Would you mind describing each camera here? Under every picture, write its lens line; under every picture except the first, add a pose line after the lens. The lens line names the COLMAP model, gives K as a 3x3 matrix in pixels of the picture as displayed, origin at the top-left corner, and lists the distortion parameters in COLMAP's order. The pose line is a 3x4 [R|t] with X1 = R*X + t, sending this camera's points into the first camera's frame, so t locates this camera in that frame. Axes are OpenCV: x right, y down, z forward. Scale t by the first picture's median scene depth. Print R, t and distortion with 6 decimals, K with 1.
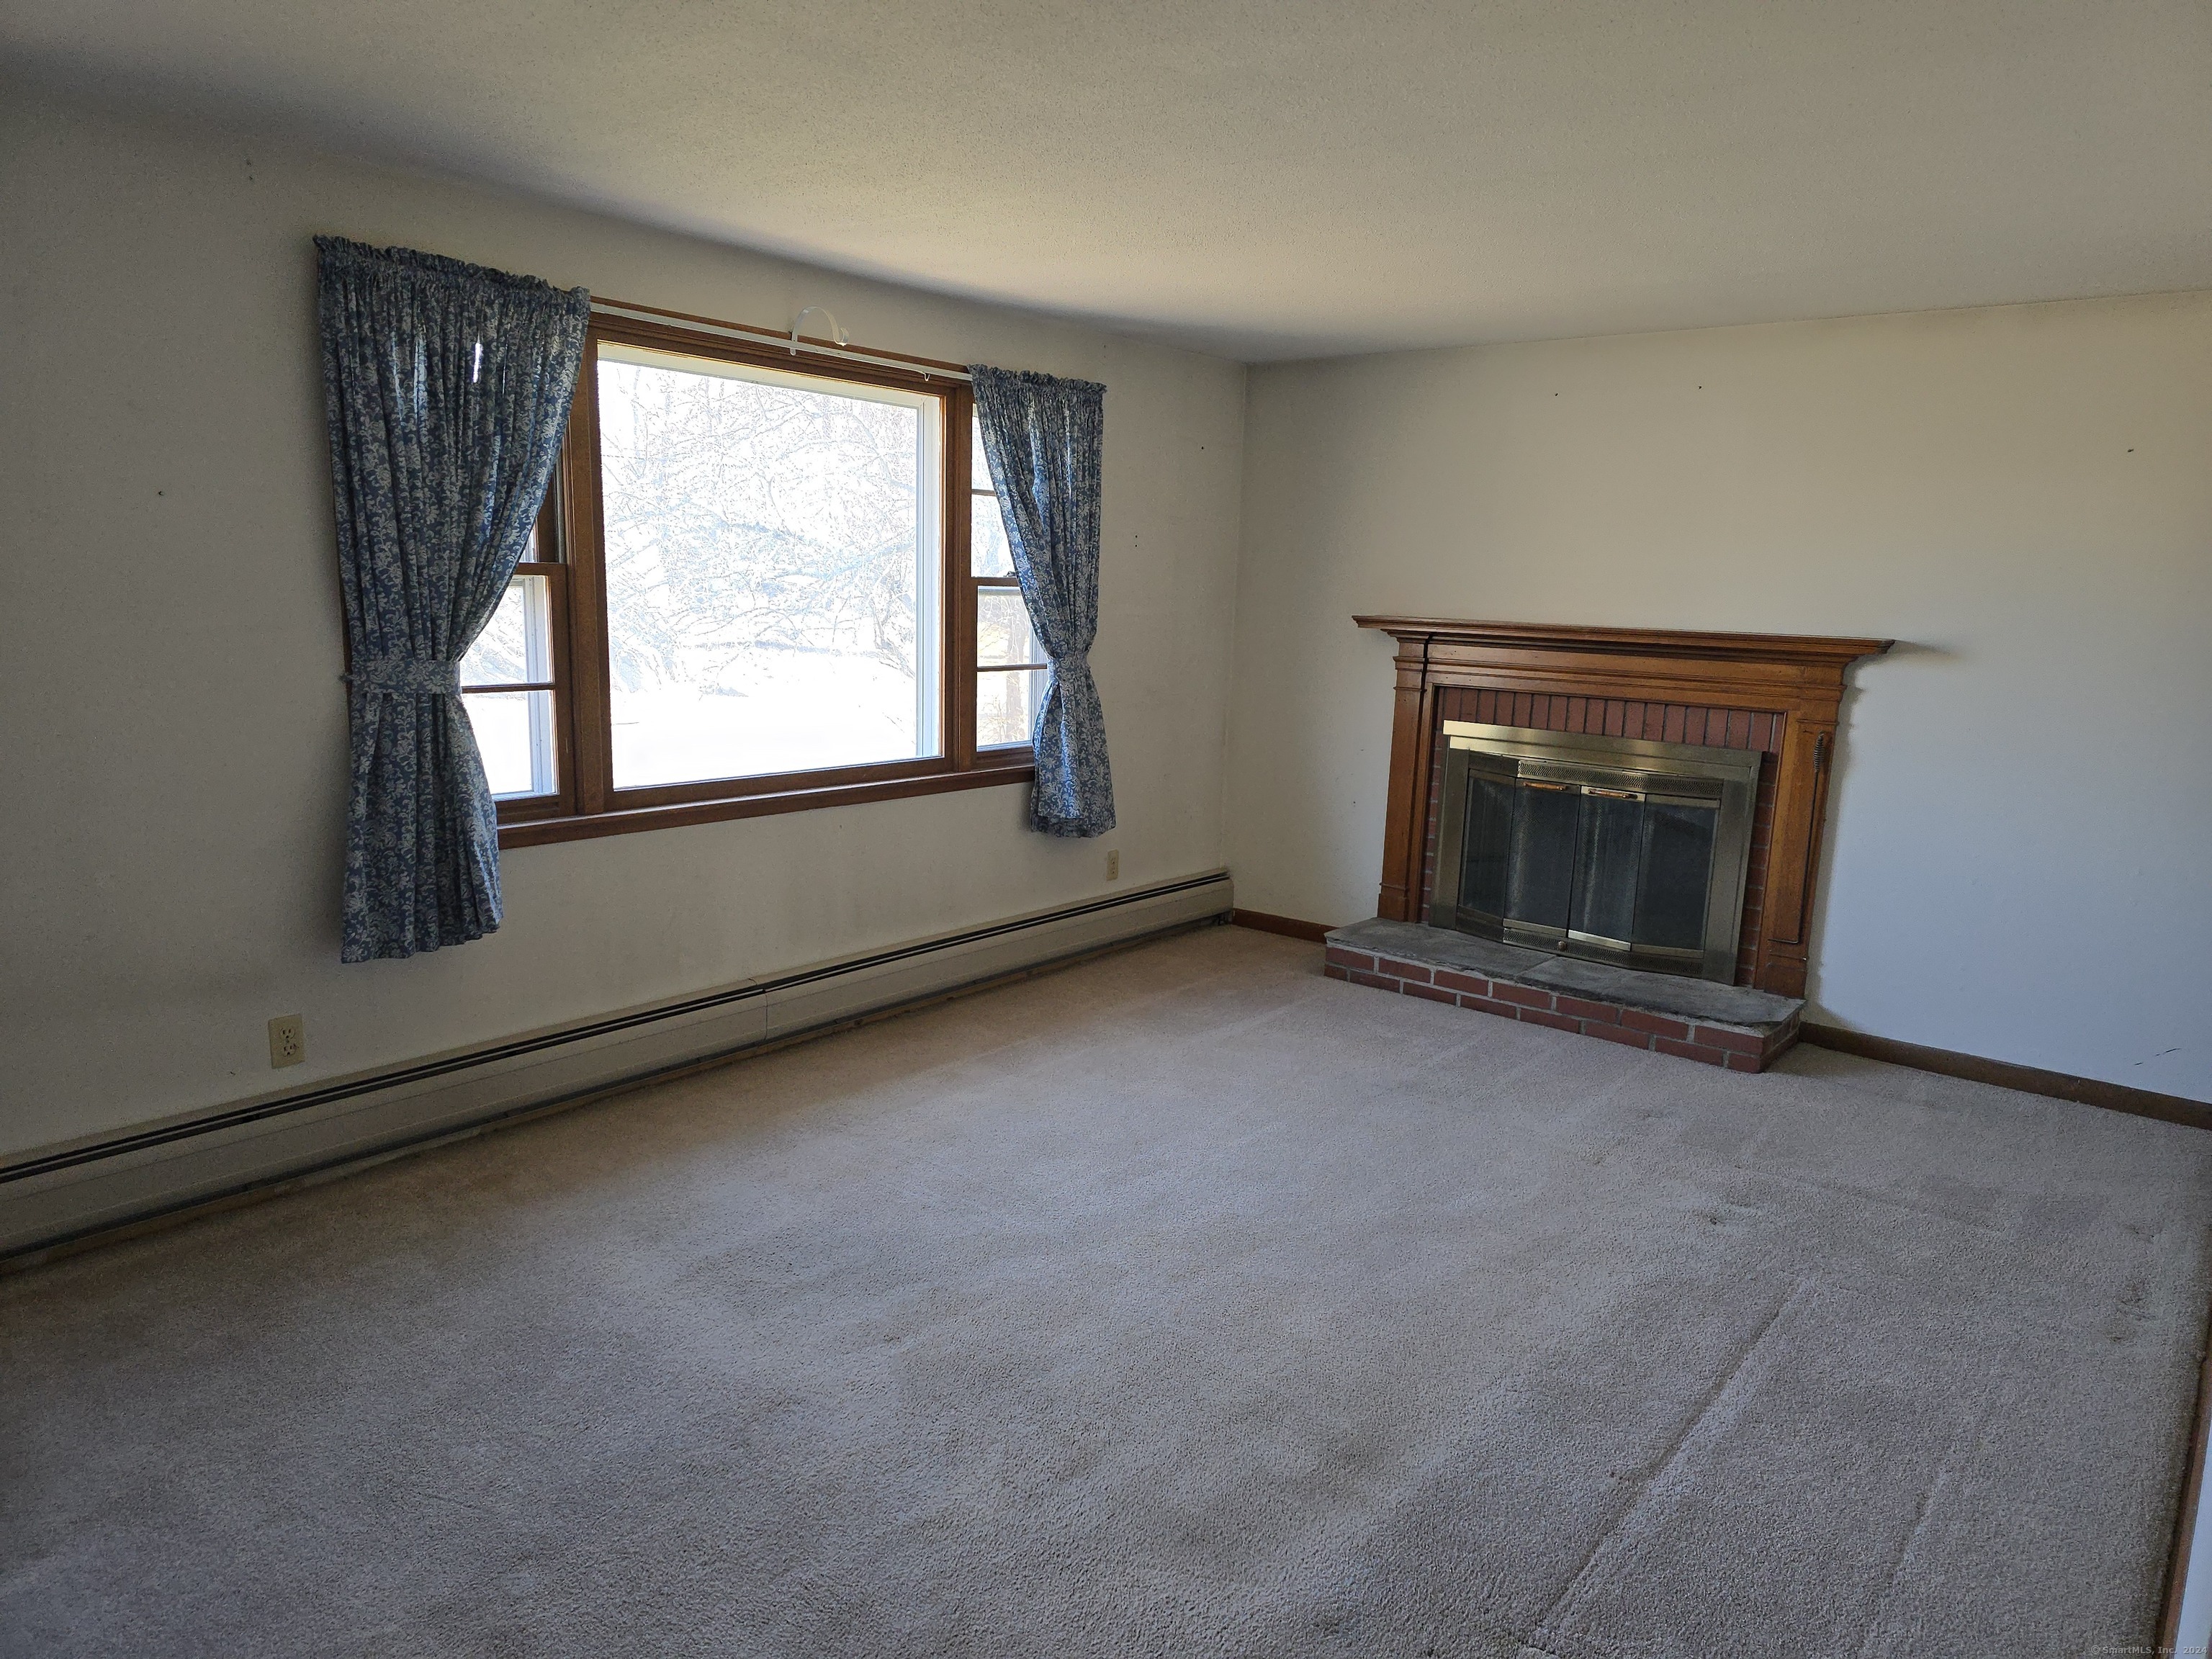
lens RADIAL K [[1482.0, 0, 1117.0], [0, 1482.0, 838.3], [0, 0, 1]] dist [0.044271, -0.004979]
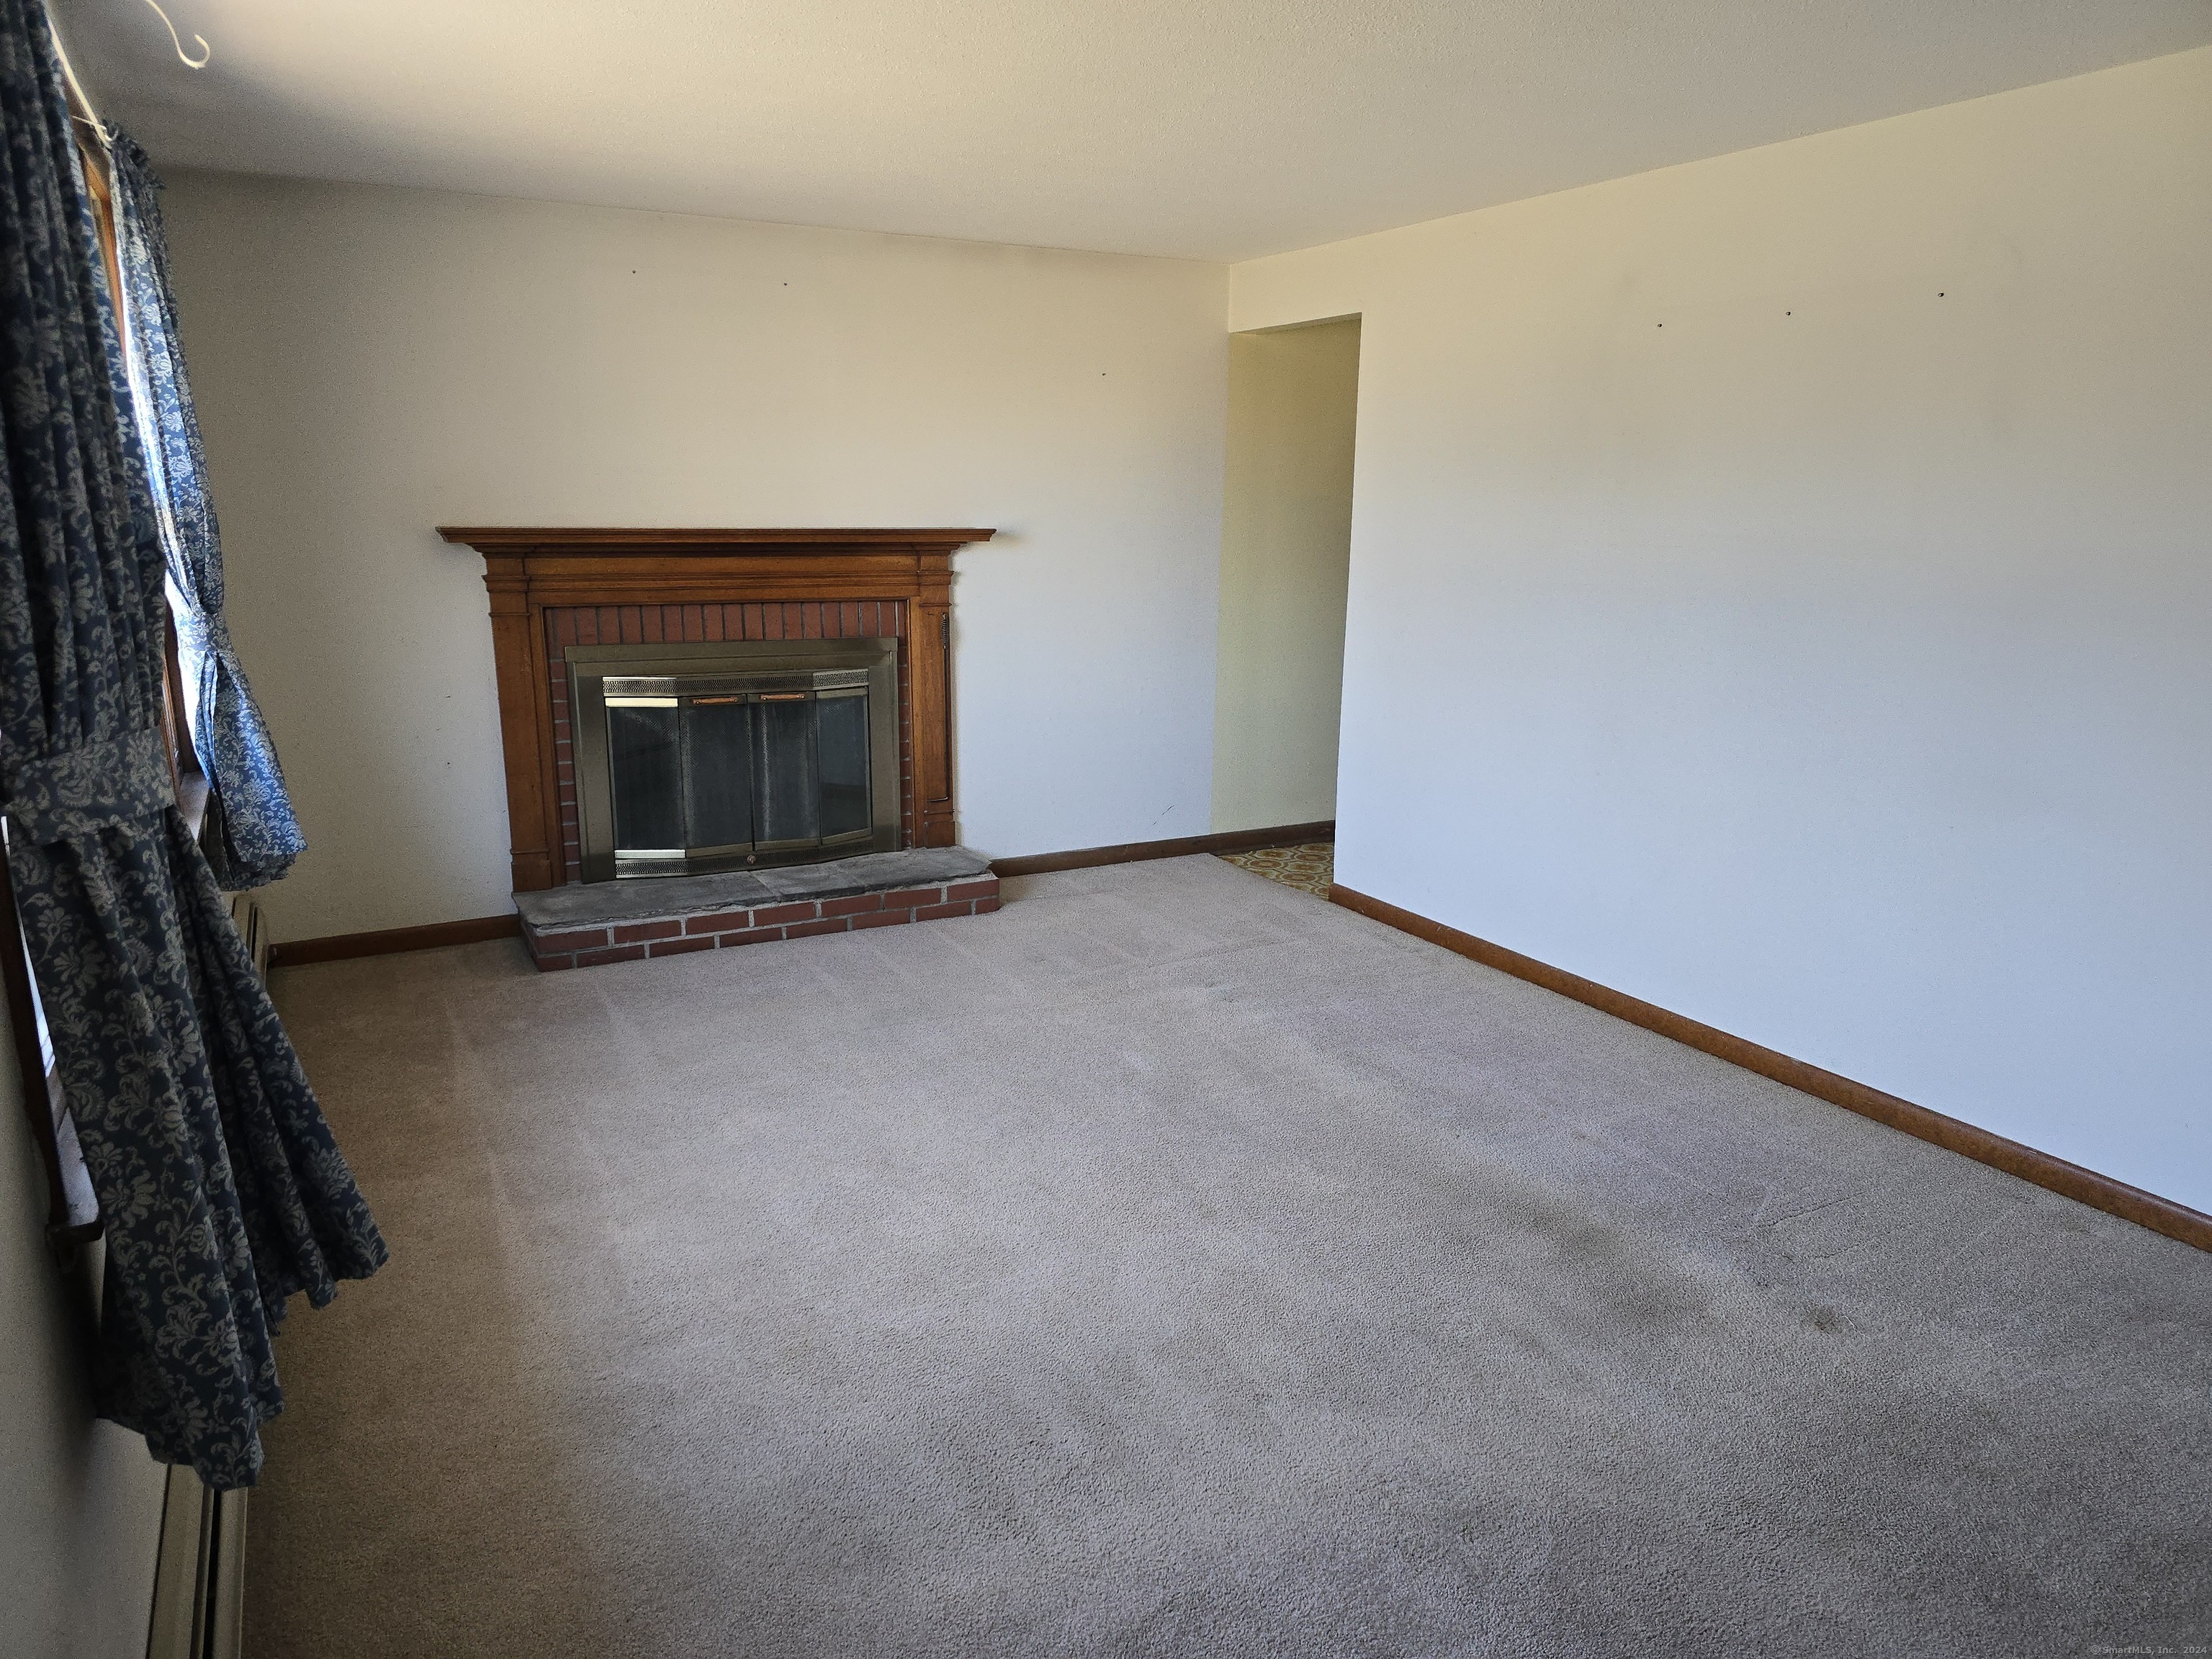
lens RADIAL K [[1482.0, 0, 1116.2], [0, 1482.0, 829.5], [0, 0, 1]] dist [0.044271, -0.004979]
pose [[0.382051, -0.229081, 0.895298, -0.505661], [0.168875, 0.969783, 0.176075, -0.082855], [-0.908580, 0.083924, 0.409193, 0.405325]]
